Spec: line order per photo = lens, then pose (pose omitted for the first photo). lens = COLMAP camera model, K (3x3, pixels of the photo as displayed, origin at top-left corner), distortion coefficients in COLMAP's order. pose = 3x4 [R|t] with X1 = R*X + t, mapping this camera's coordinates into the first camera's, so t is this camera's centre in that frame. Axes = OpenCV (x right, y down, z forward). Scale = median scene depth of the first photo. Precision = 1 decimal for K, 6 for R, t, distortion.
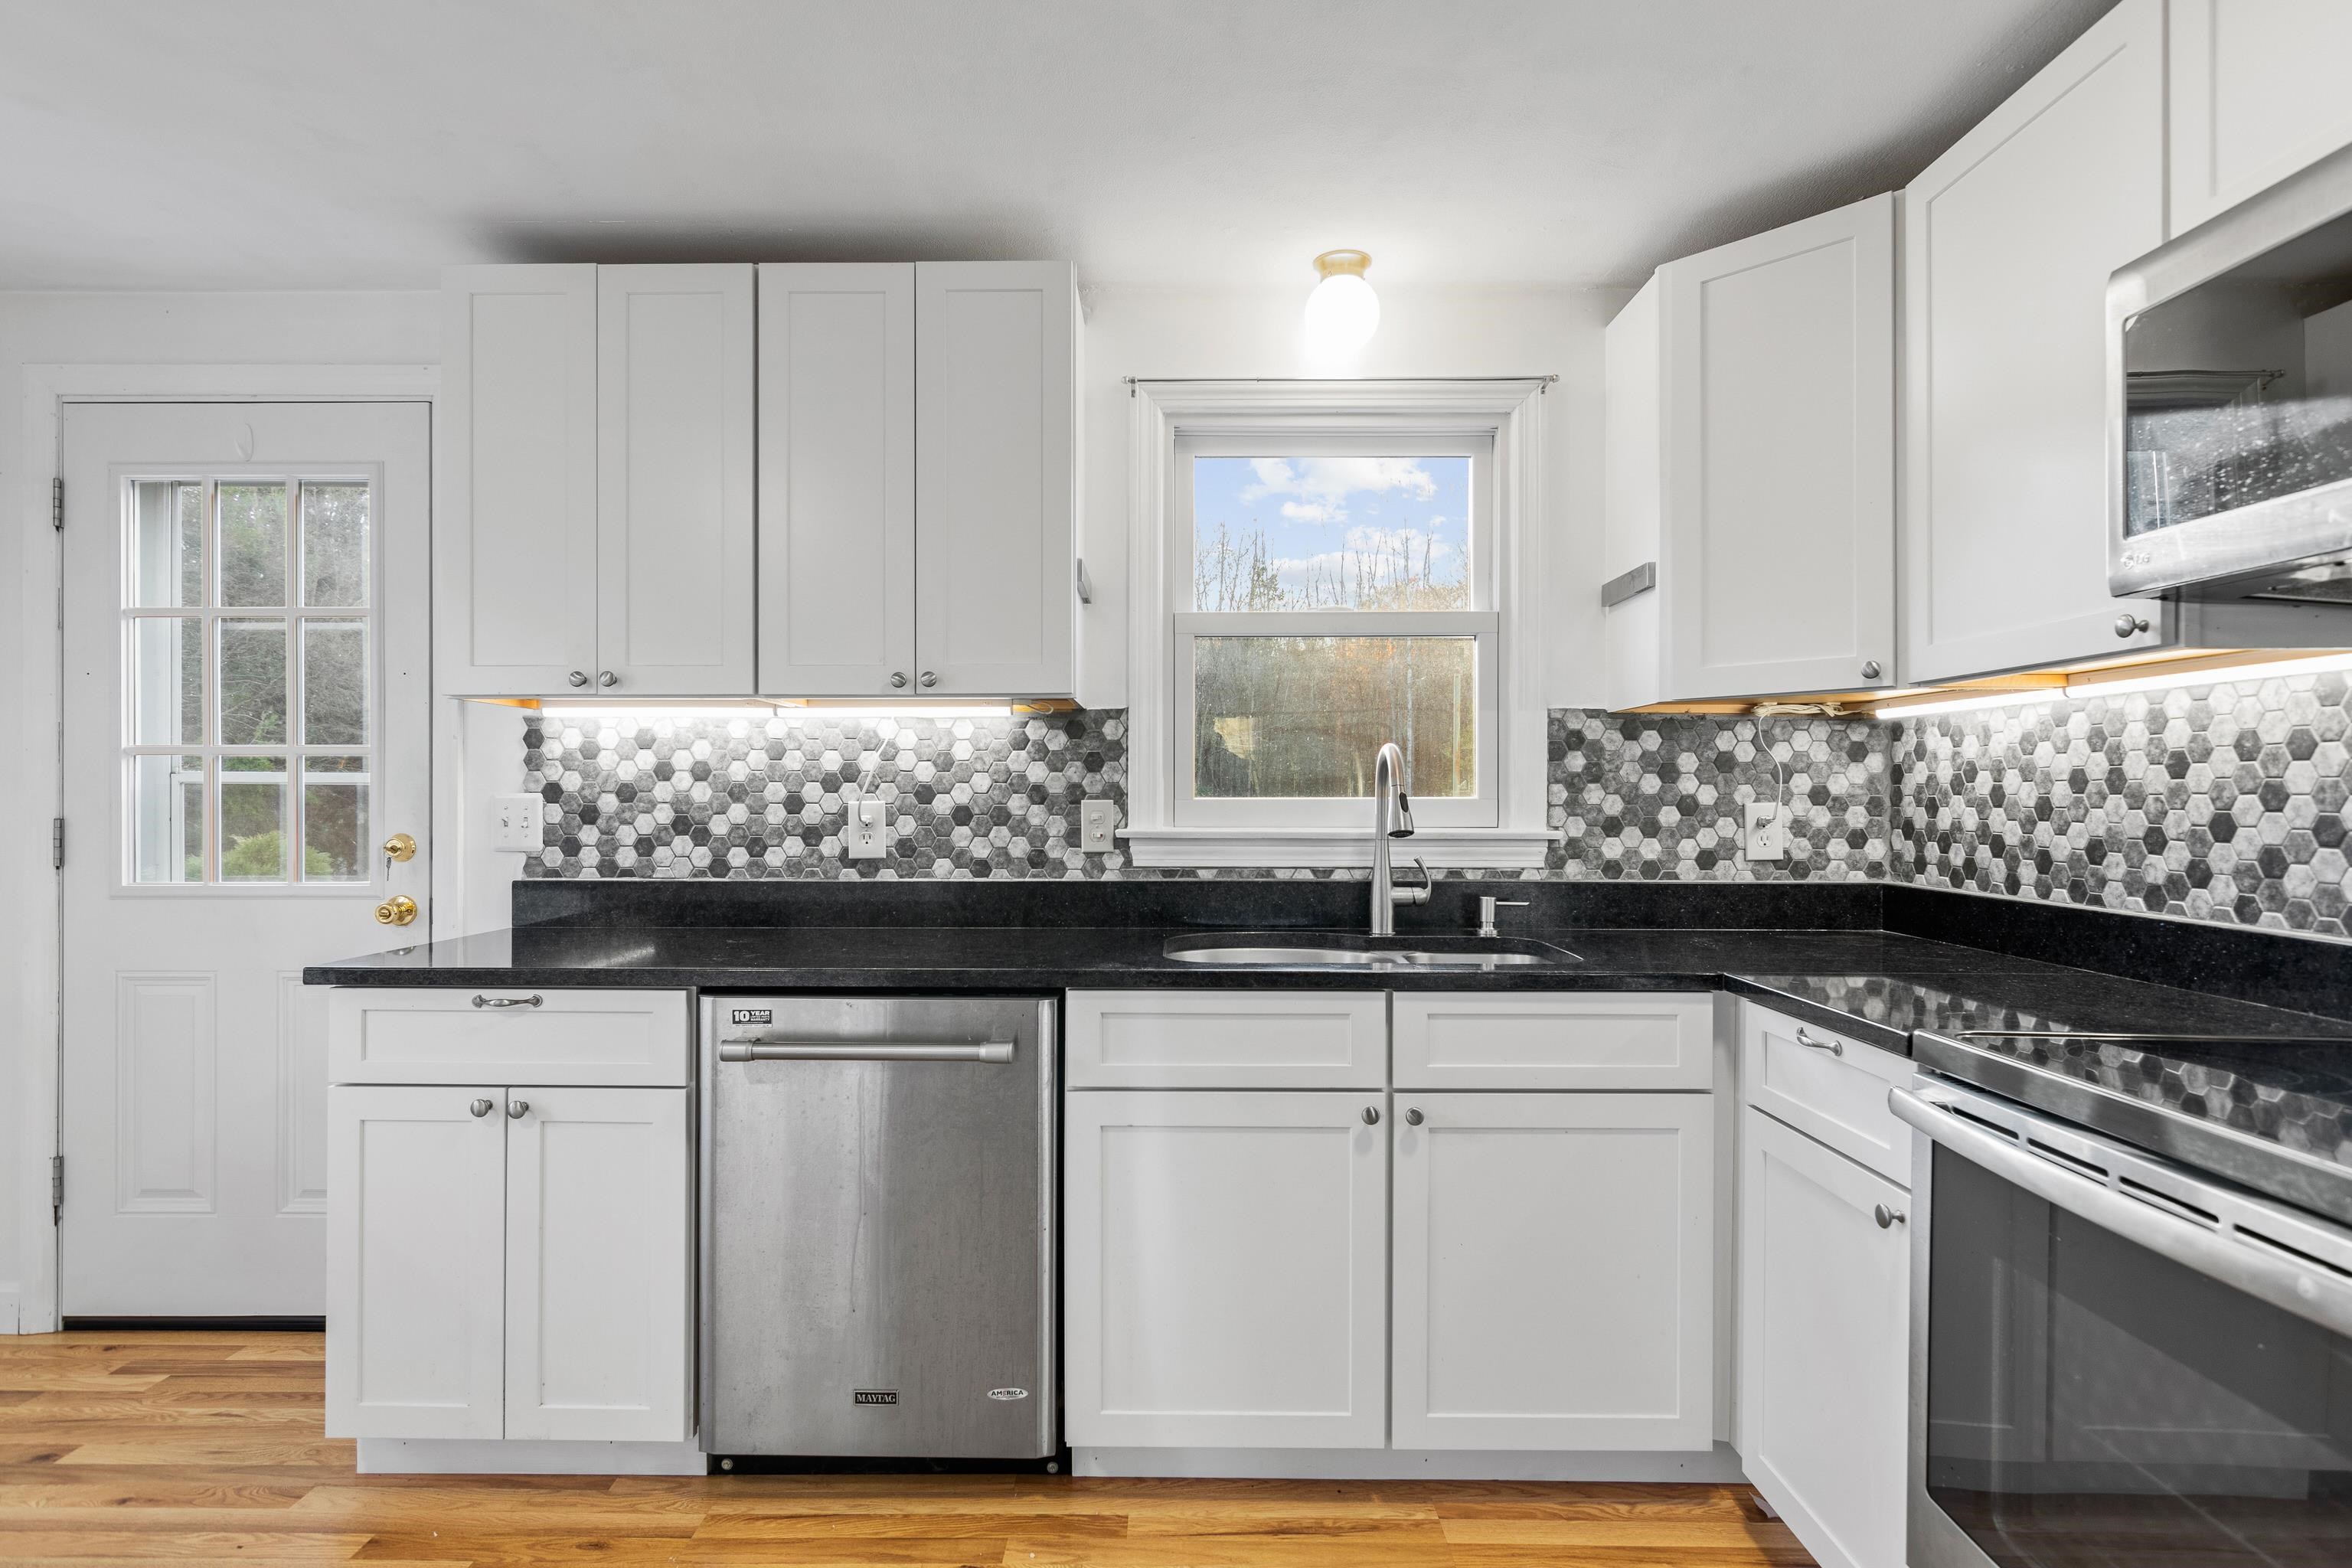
lens RADIAL K [[1203.2, 0, 1155.9], [0, 1203.2, 798.9], [0, 0, 1]] dist [-0.004132, 0.003664]
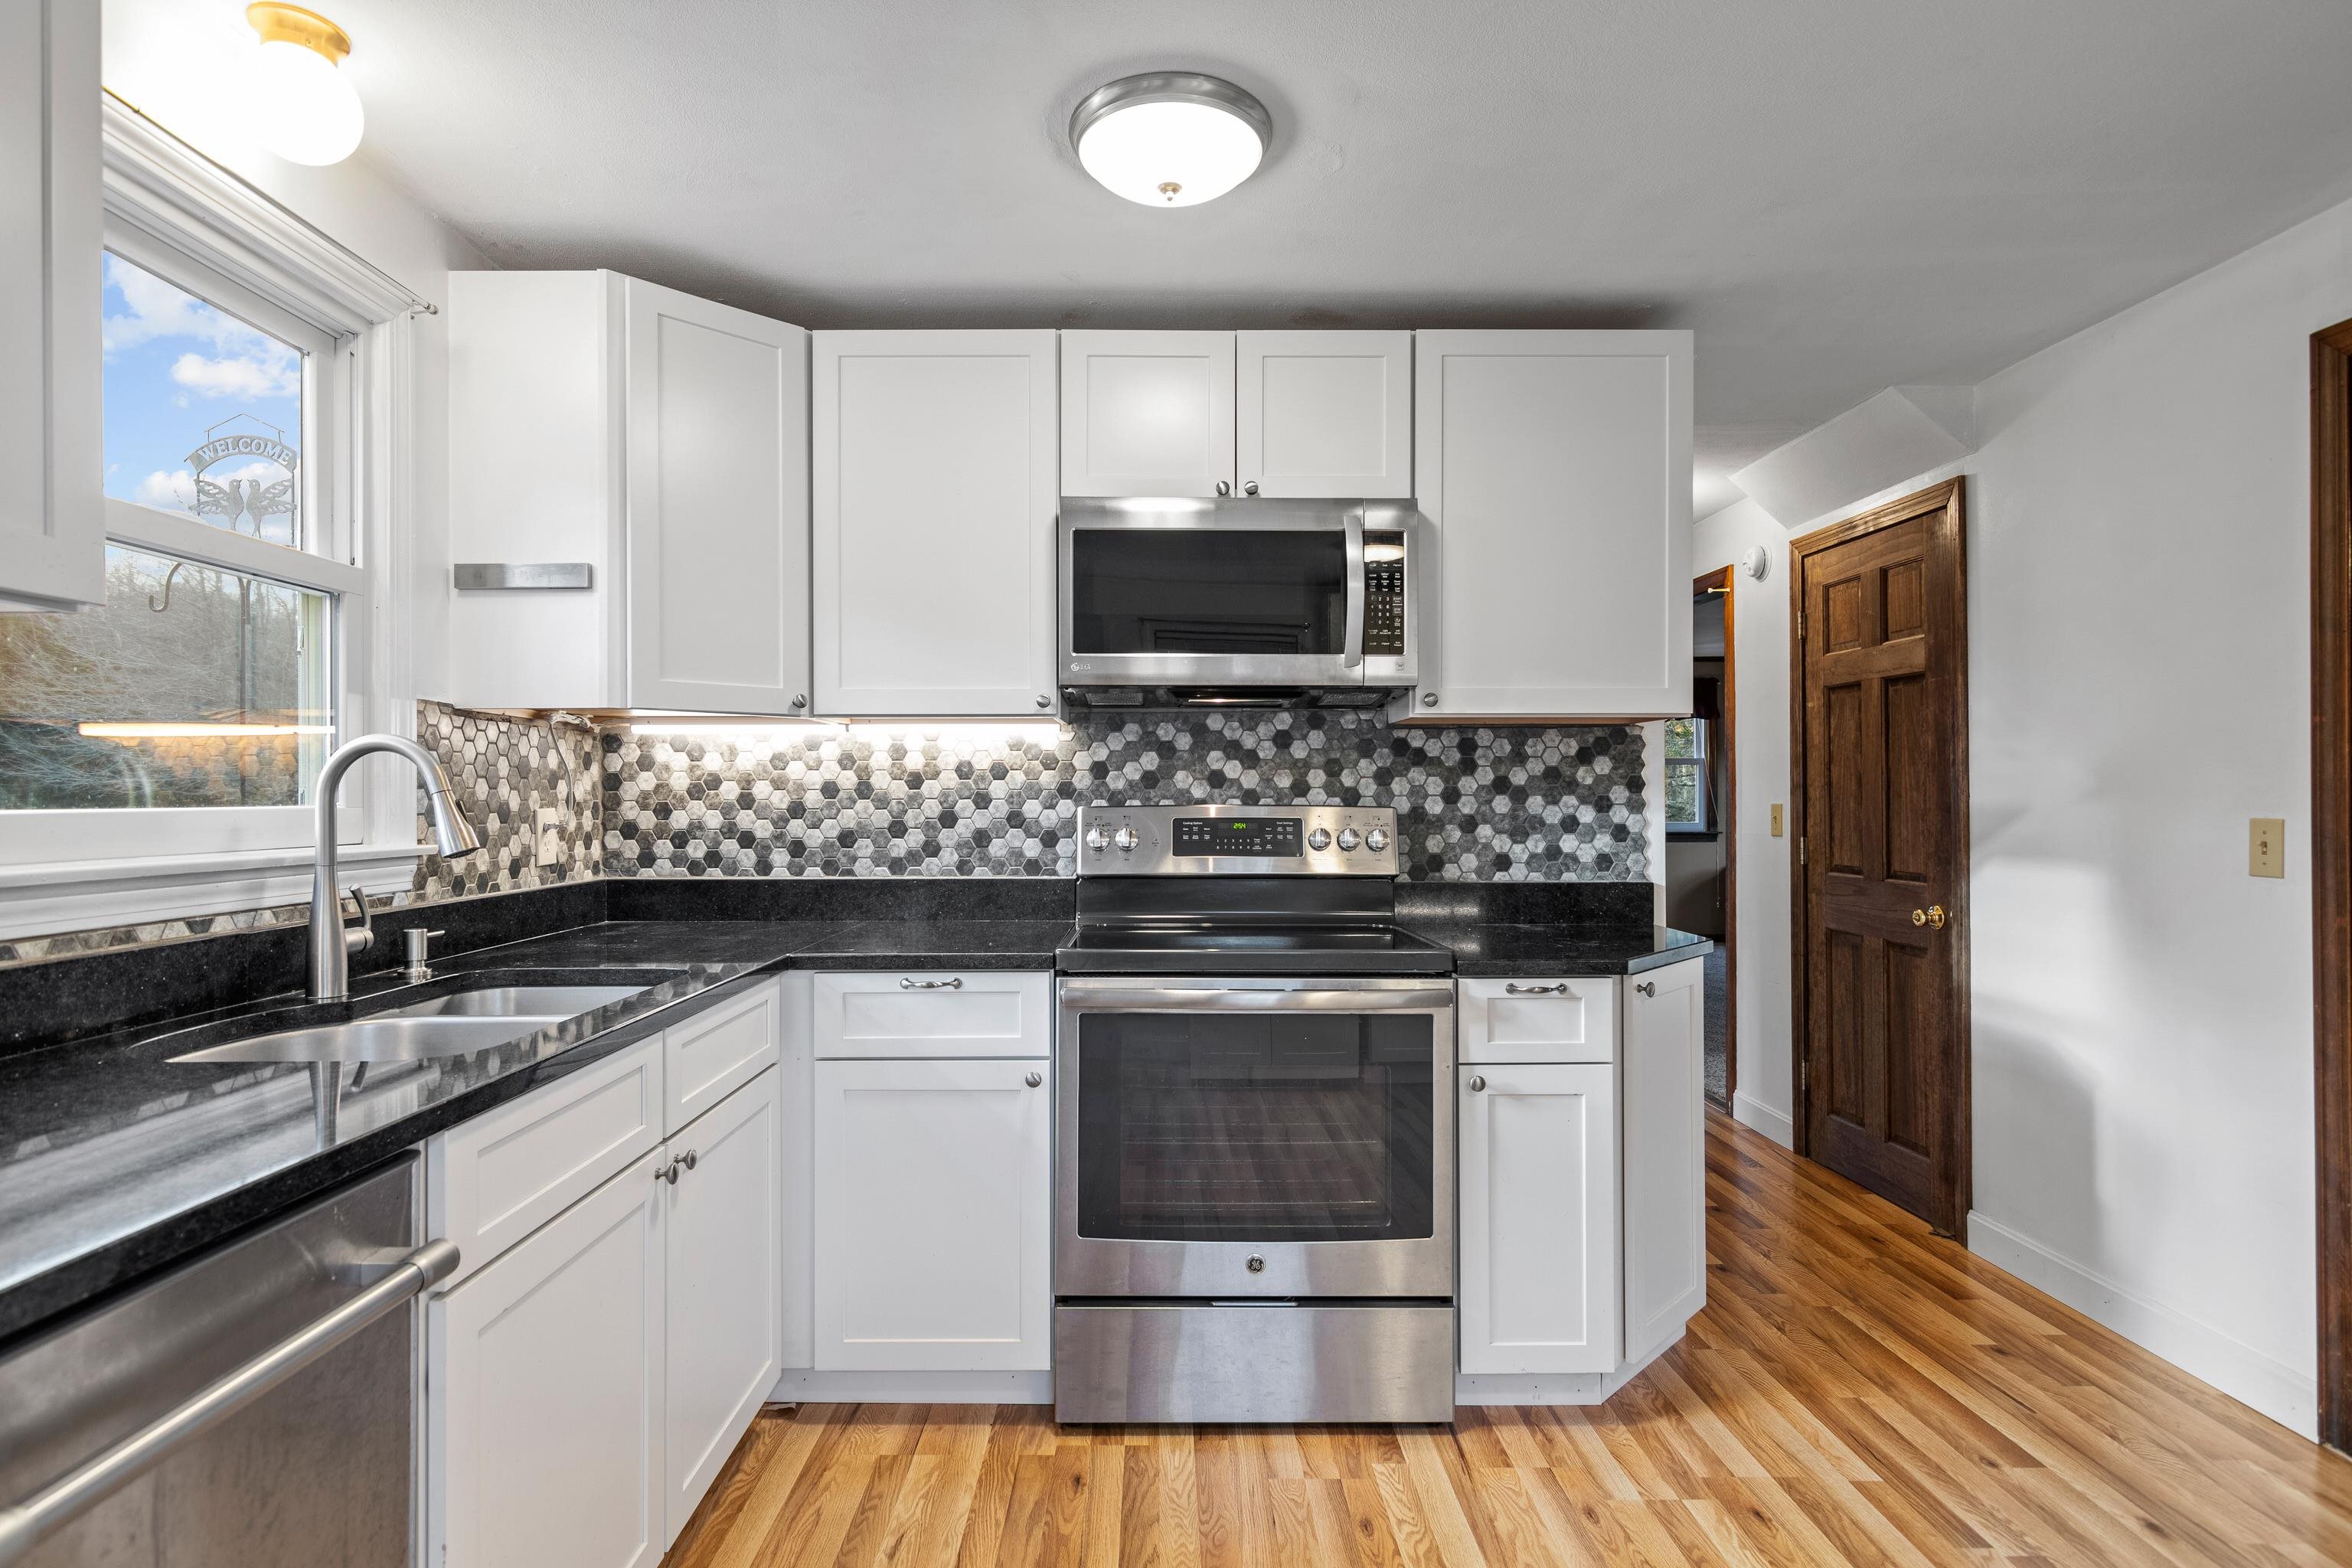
lens RADIAL K [[1203.2, 0, 1173.0], [0, 1203.2, 796.5], [0, 0, 1]] dist [-0.004132, 0.003664]
pose [[-0.026970, -0.001501, 0.999635, -0.521777], [0.005790, 0.999982, 0.001658, -0.005610], [-0.999619, 0.005833, -0.026961, 0.497661]]
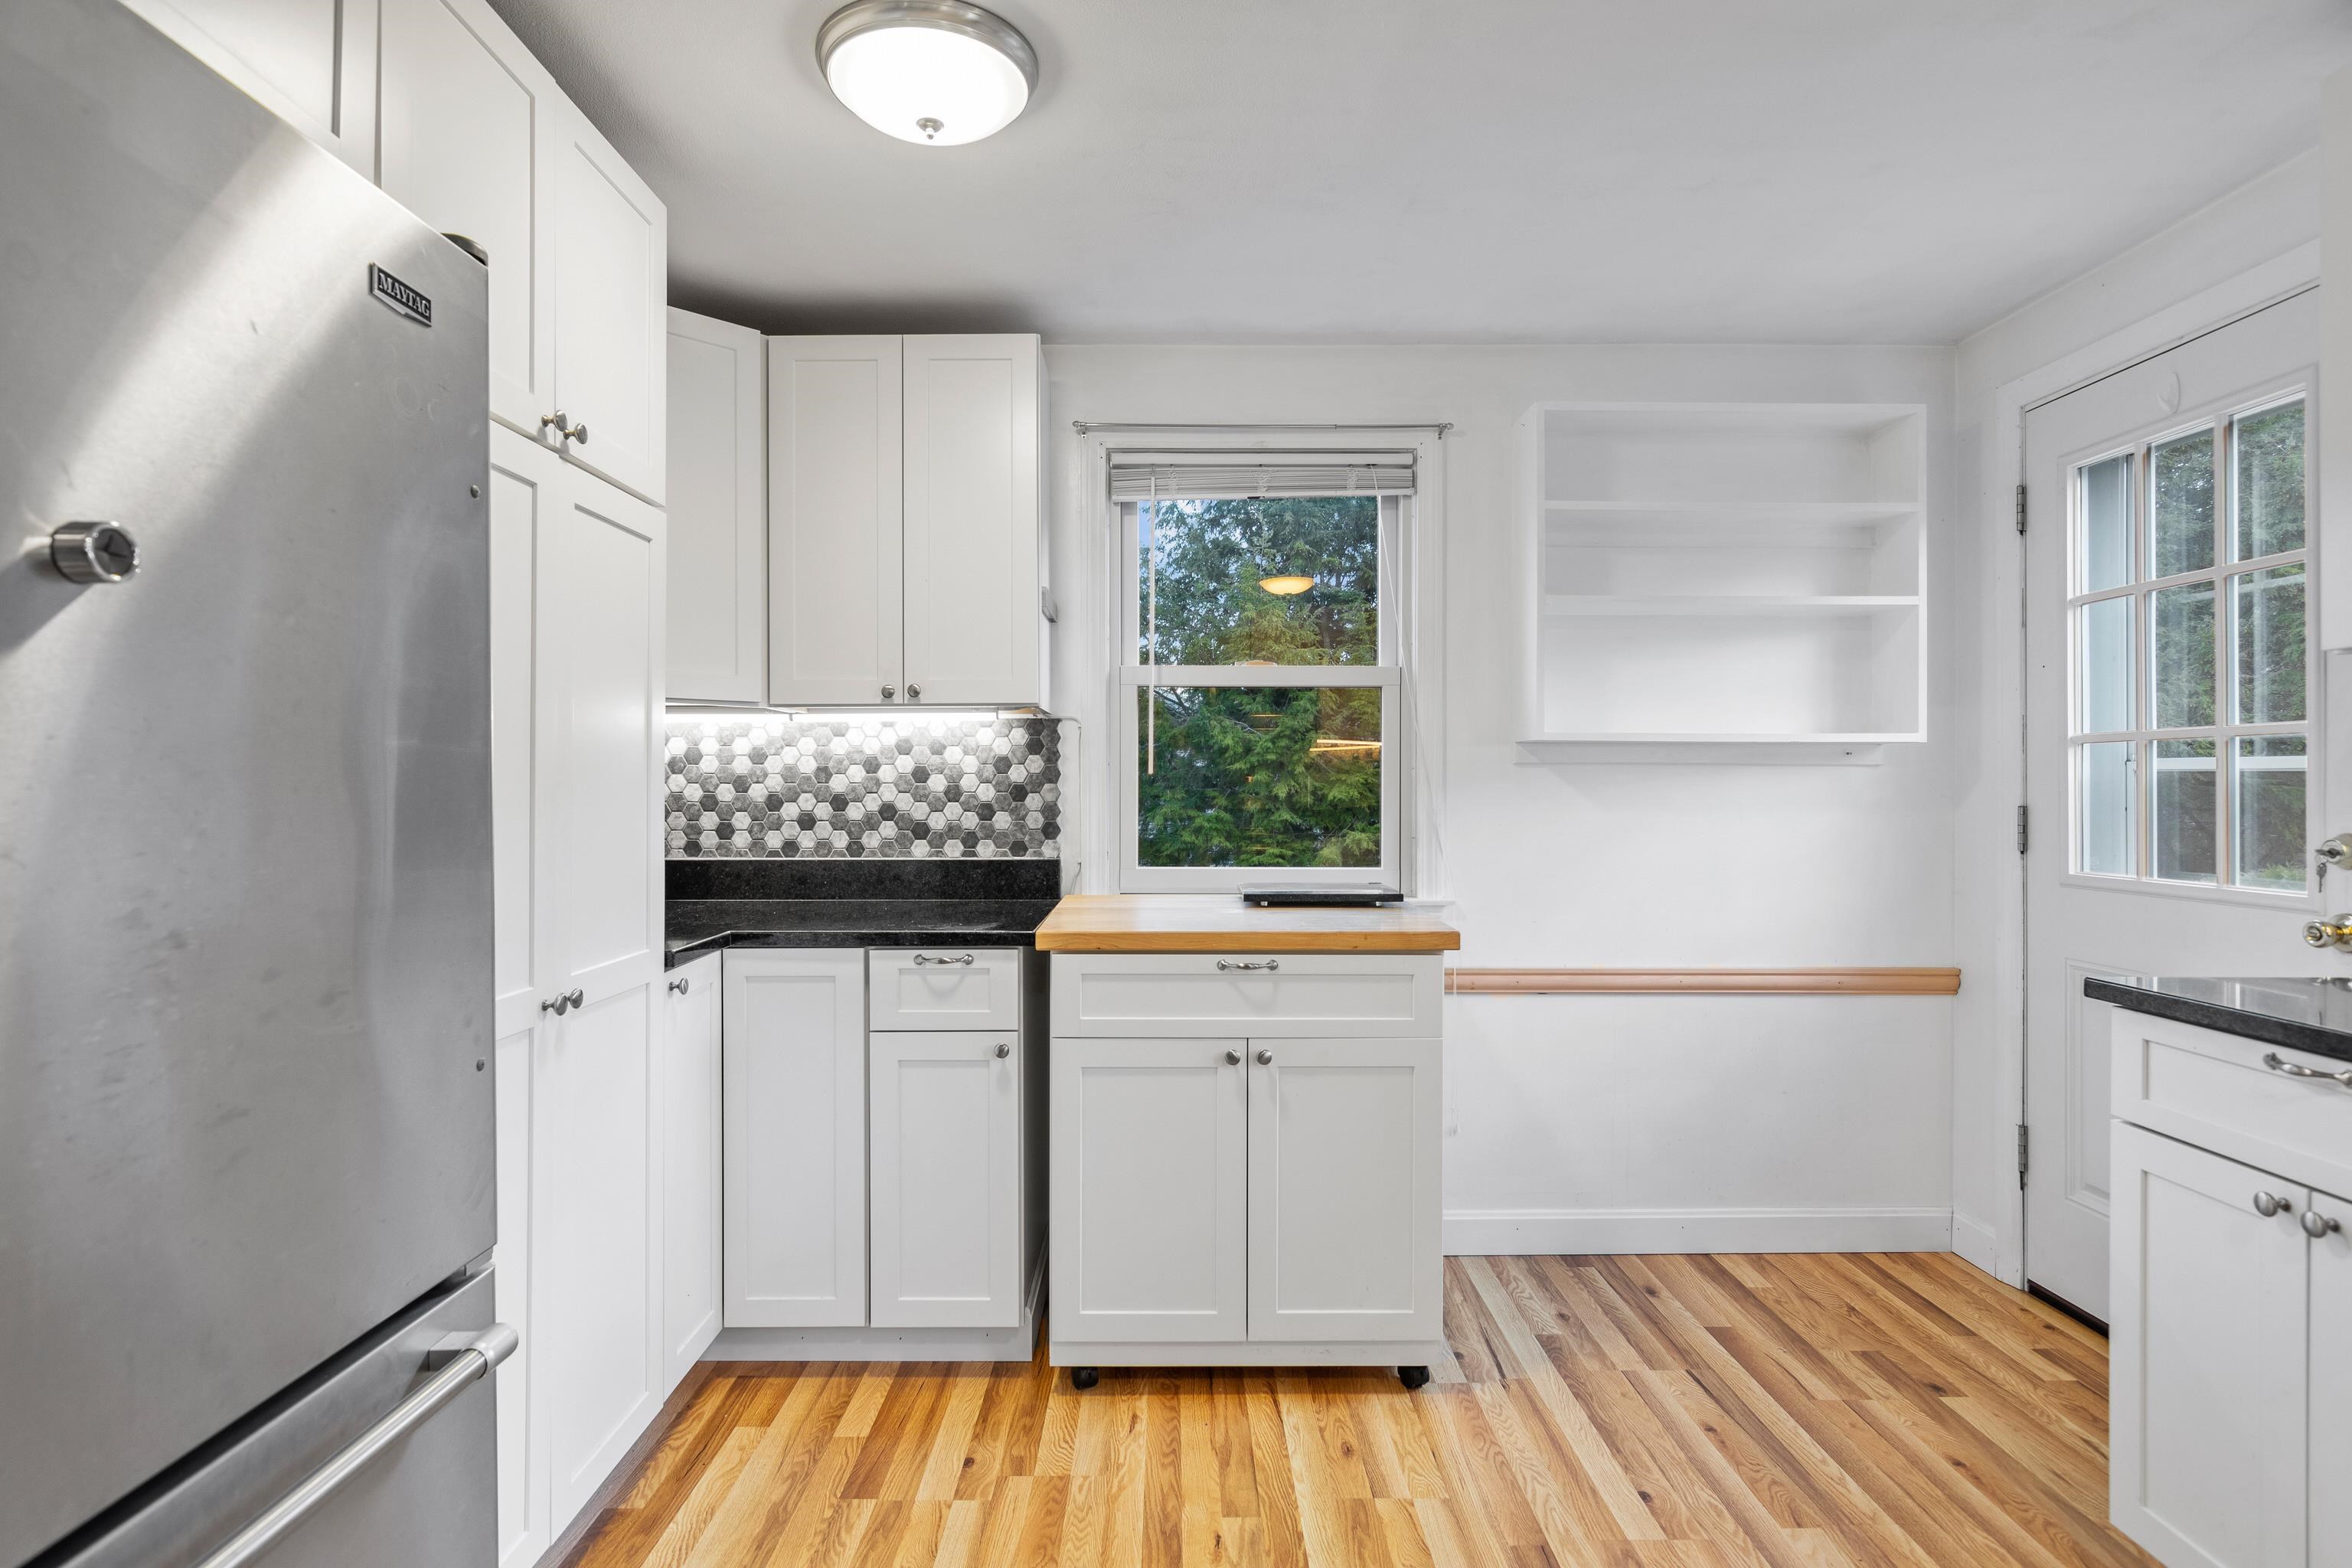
lens RADIAL K [[1203.2, 0, 1177.8], [0, 1203.2, 780.1], [0, 0, 1]] dist [-0.004132, 0.003664]
pose [[0.028620, -0.003187, -0.999585, 0.125459], [-0.001457, 0.999994, -0.003230, -0.002050], [0.999589, 0.001549, 0.028615, 0.228619]]
